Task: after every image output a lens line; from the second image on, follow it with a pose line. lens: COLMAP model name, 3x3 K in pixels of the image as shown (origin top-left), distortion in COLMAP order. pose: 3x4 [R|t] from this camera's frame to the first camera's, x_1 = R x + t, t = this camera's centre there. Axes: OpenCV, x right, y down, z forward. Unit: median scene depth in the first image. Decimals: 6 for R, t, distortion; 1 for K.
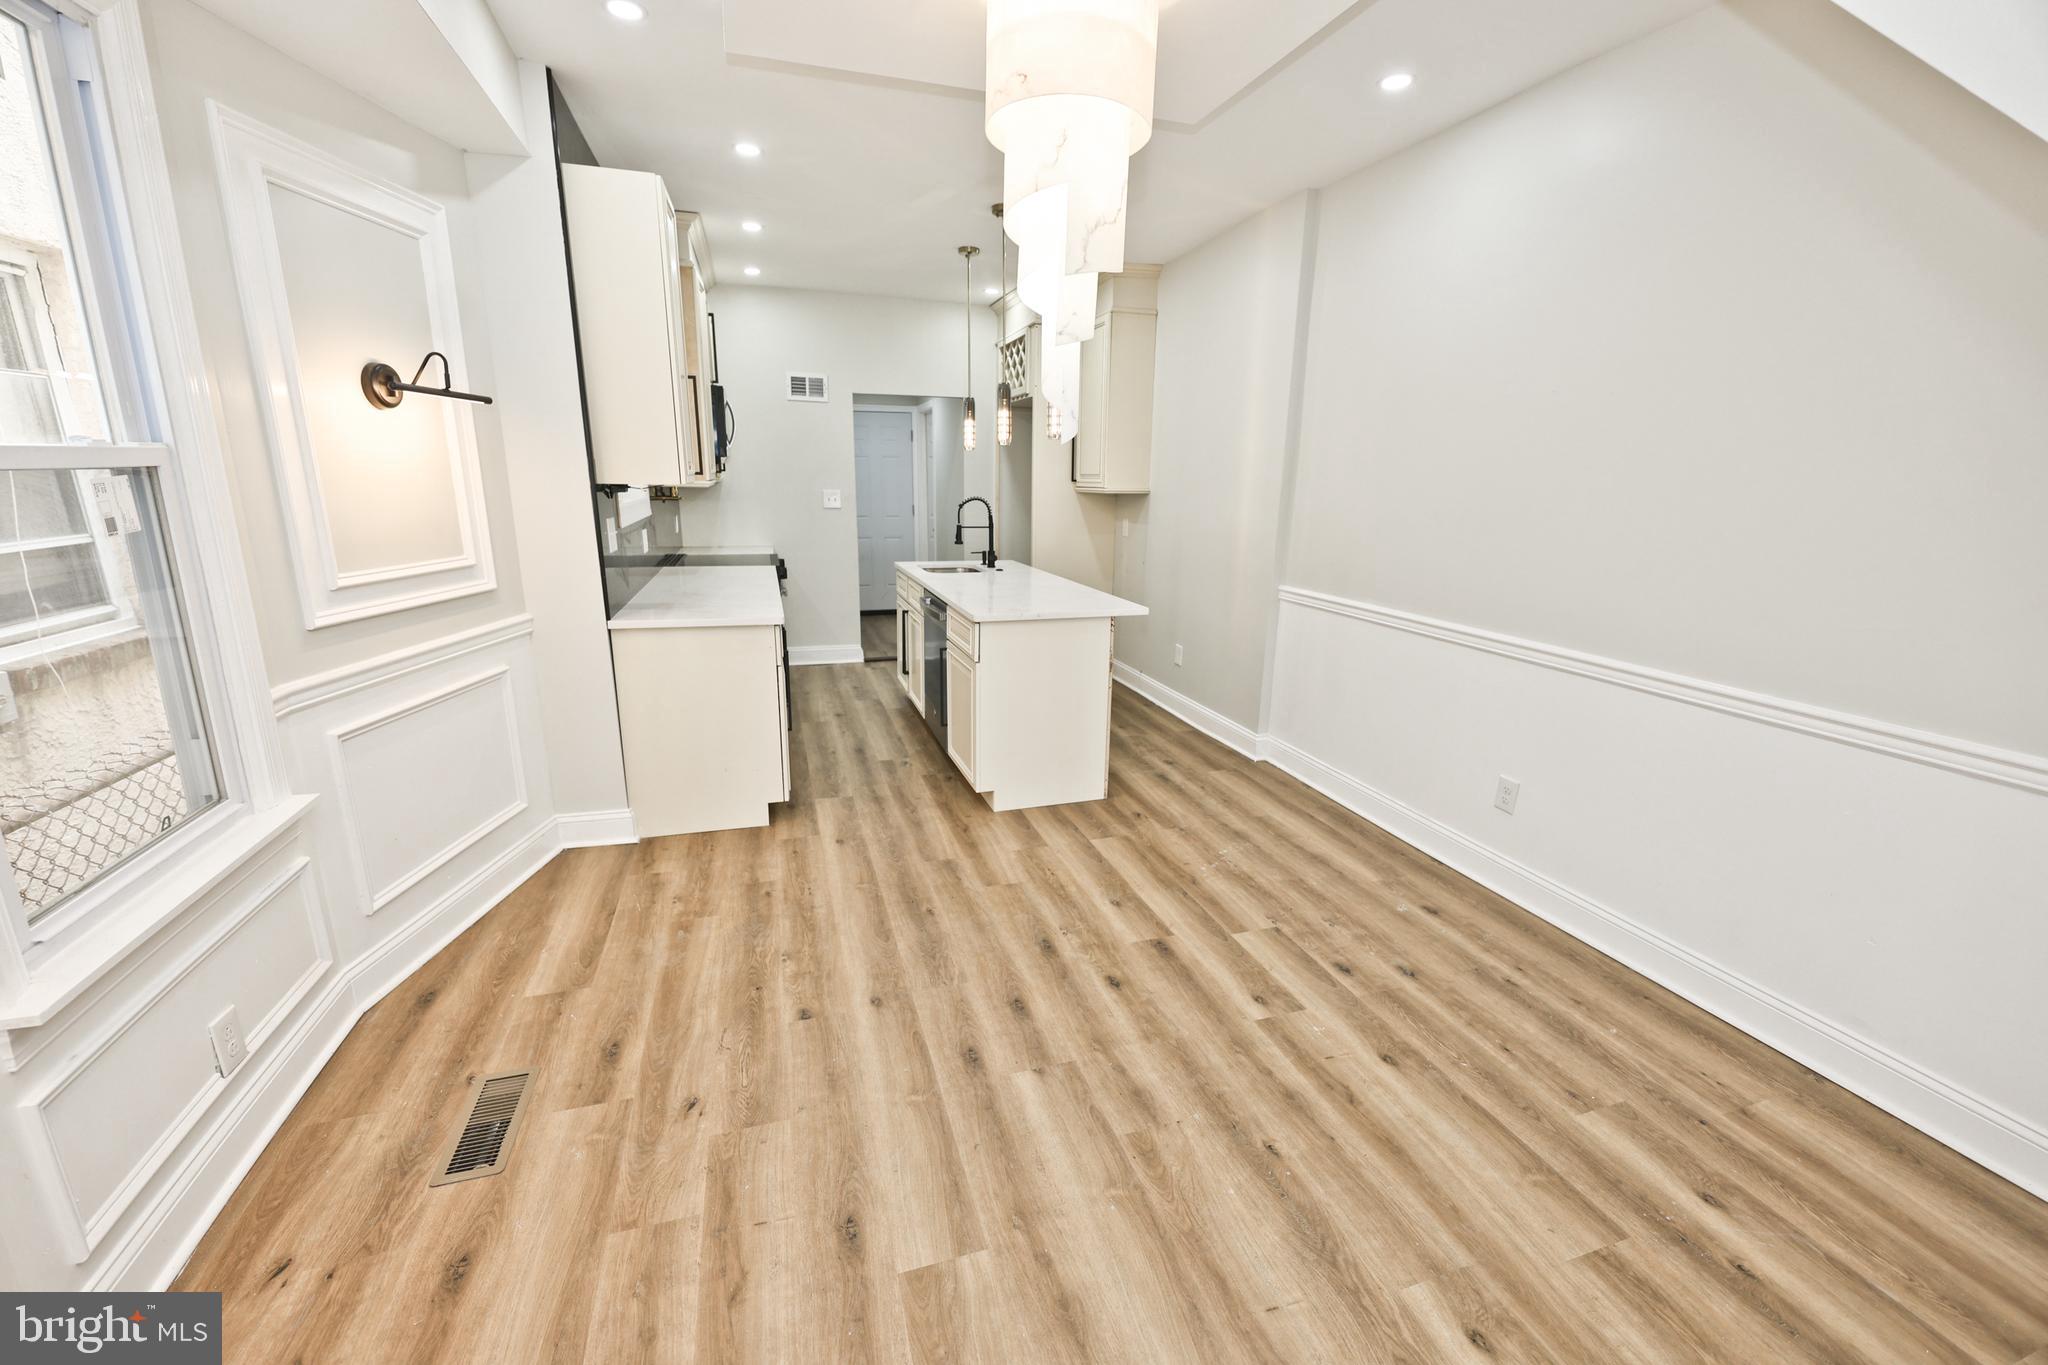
lens RADIAL K [[813.1, 0, 1021.7], [0, 813.1, 677.6], [0, 0, 1]] dist [-0.003426, -0.002329]
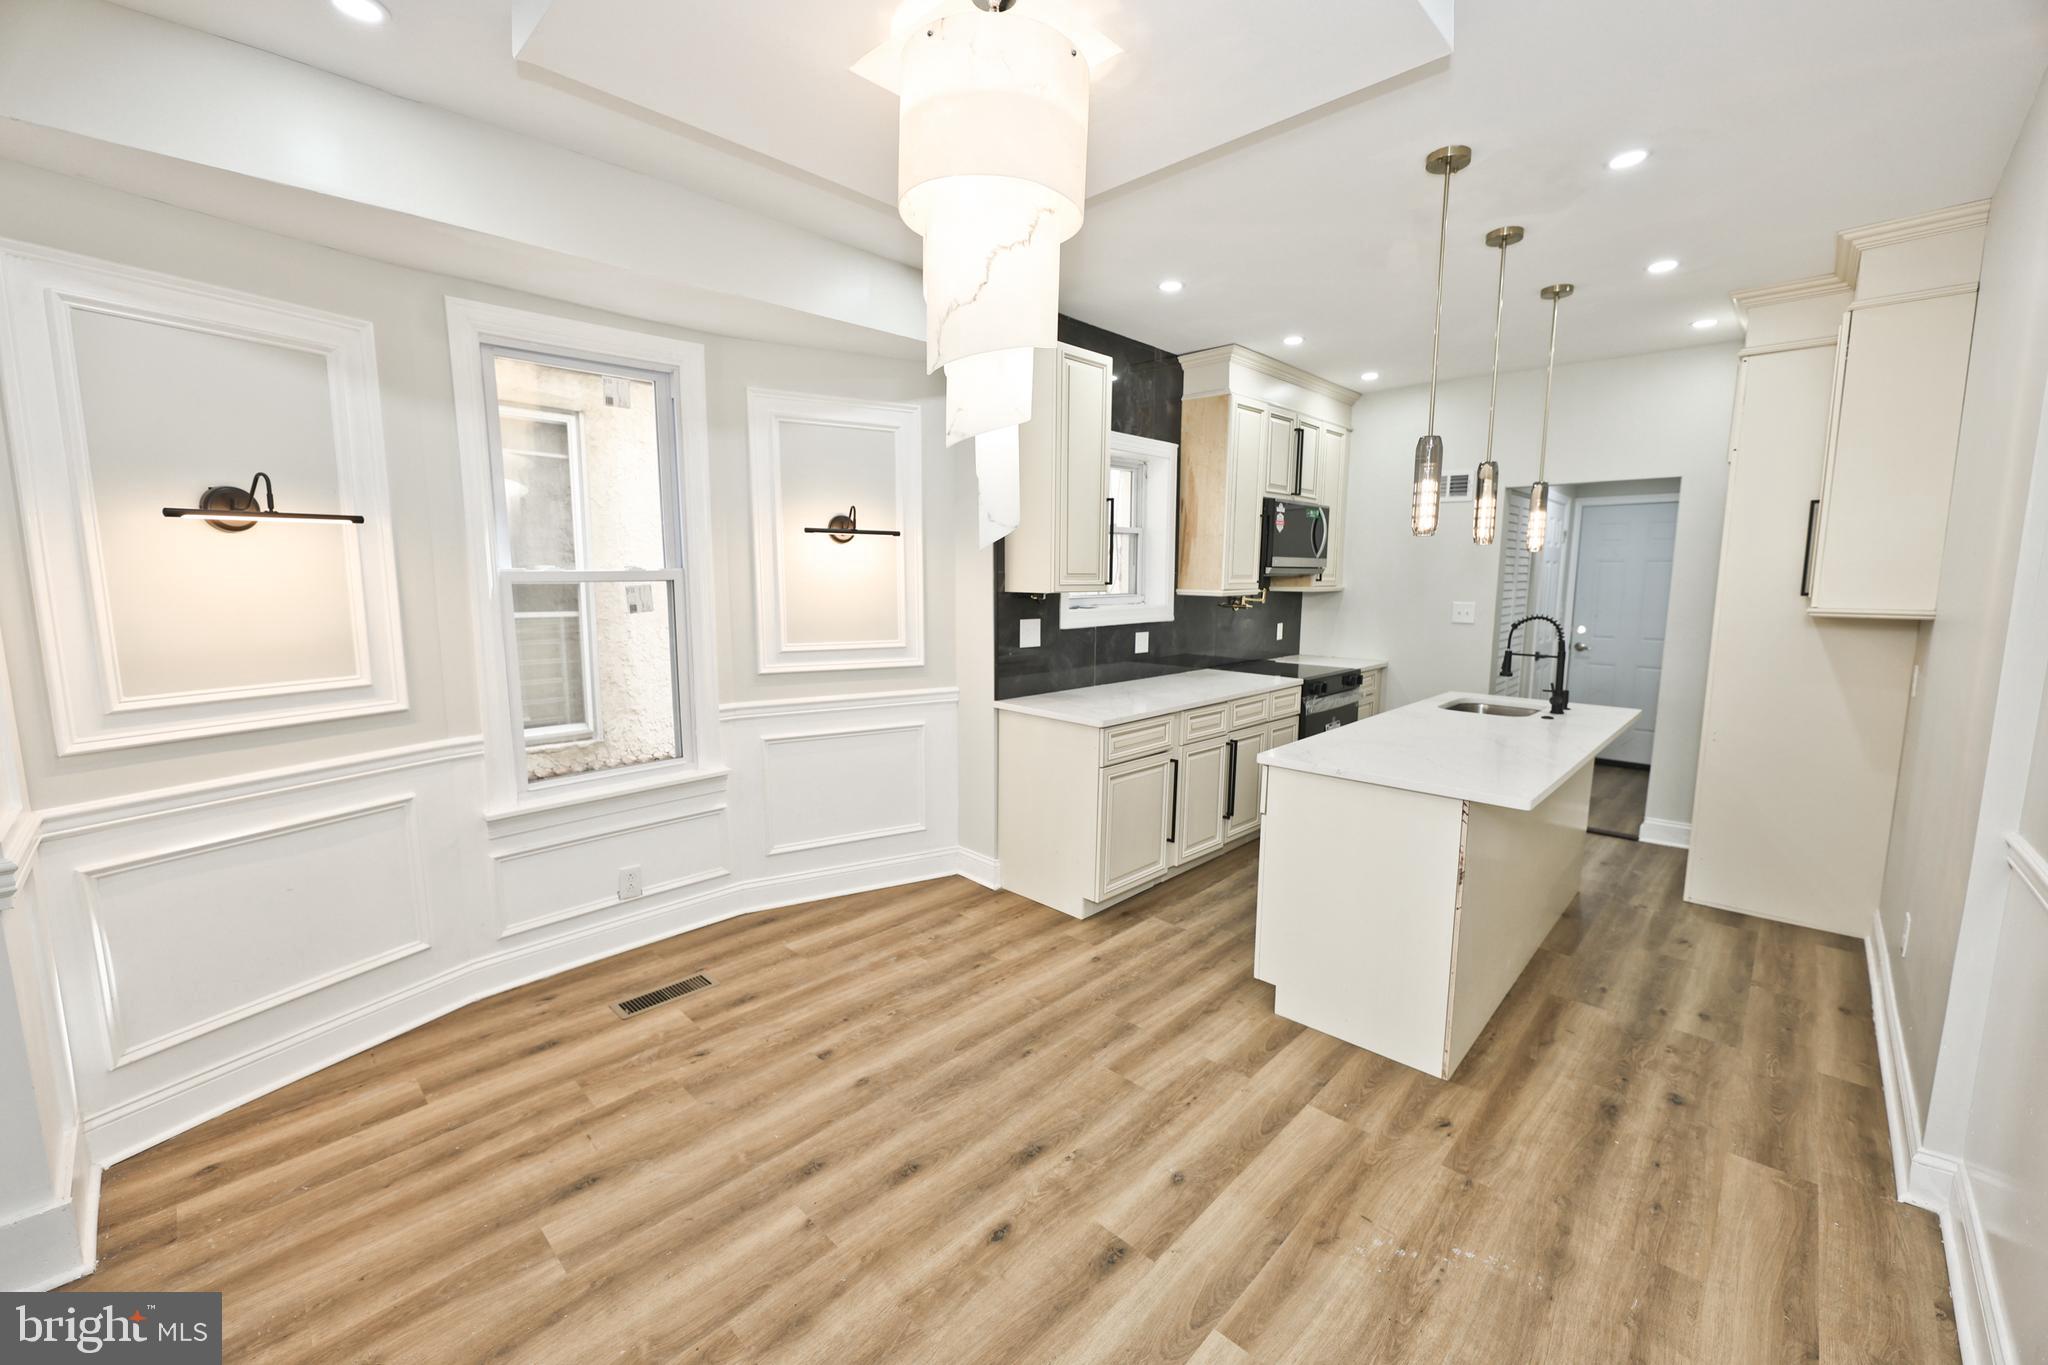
lens RADIAL K [[812.7, 0, 1025.9], [0, 812.7, 678.0], [0, 0, 1]] dist [-0.000954, -0.003730]
pose [[0.482025, 0.100700, -0.870351, 0.491483], [-0.212204, 0.977215, -0.004460, -0.091626], [0.850072, 0.186841, 0.492411, 0.364347]]
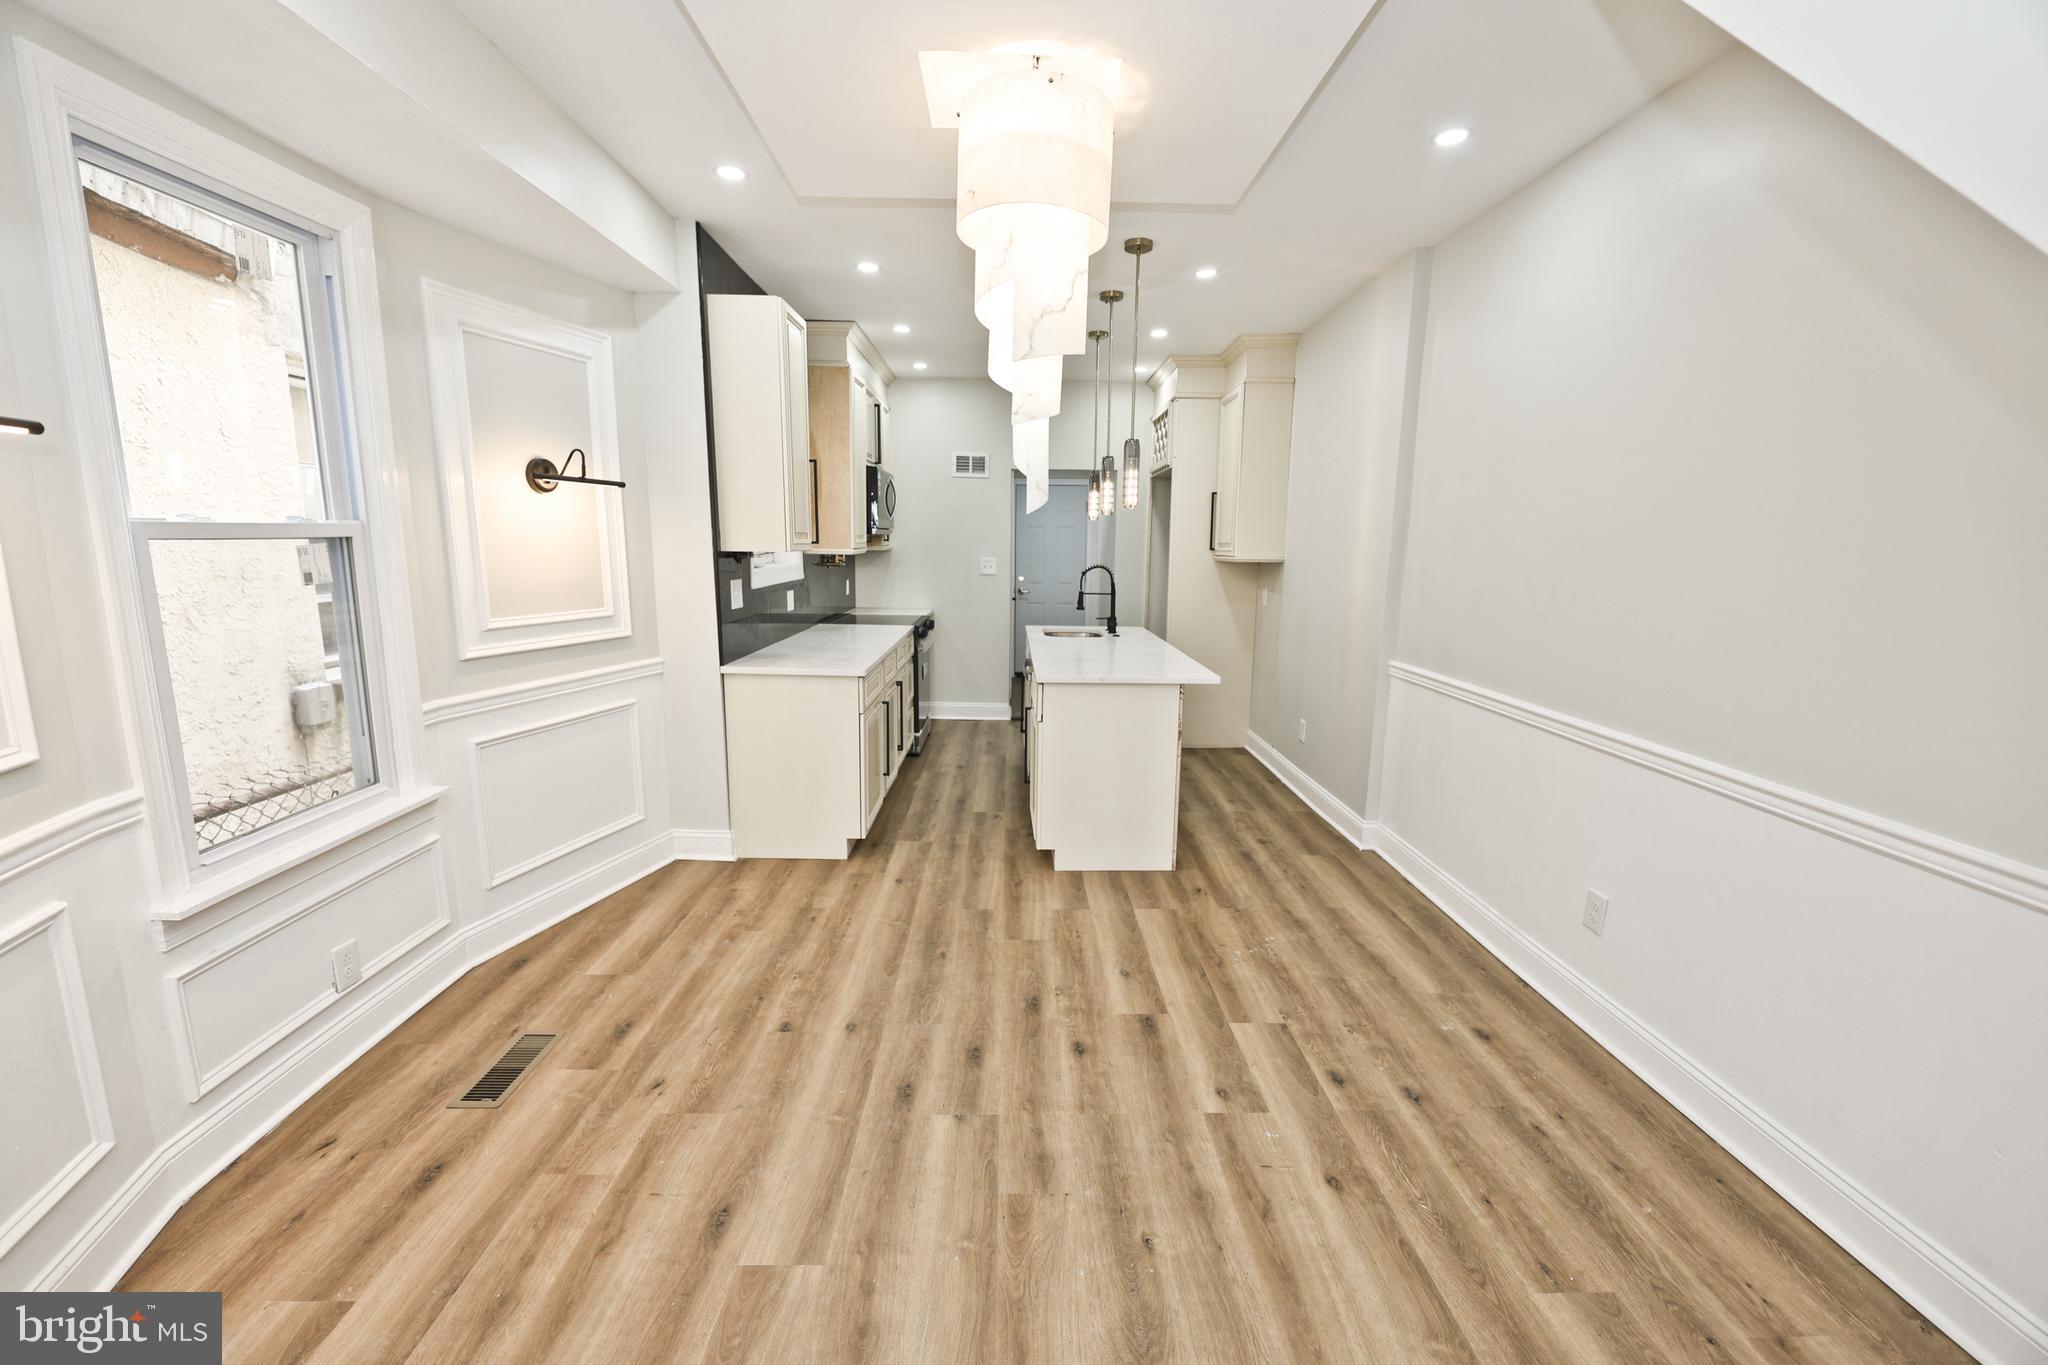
lens RADIAL K [[812.7, 0, 1023.8], [0, 812.7, 682.1], [0, 0, 1]] dist [-0.000954, -0.003730]
pose [[0.958869, 0.046039, -0.280089, 0.202981], [-0.067433, 0.995456, -0.067226, 0.001865], [0.275721, 0.083348, 0.957617, -0.000120]]
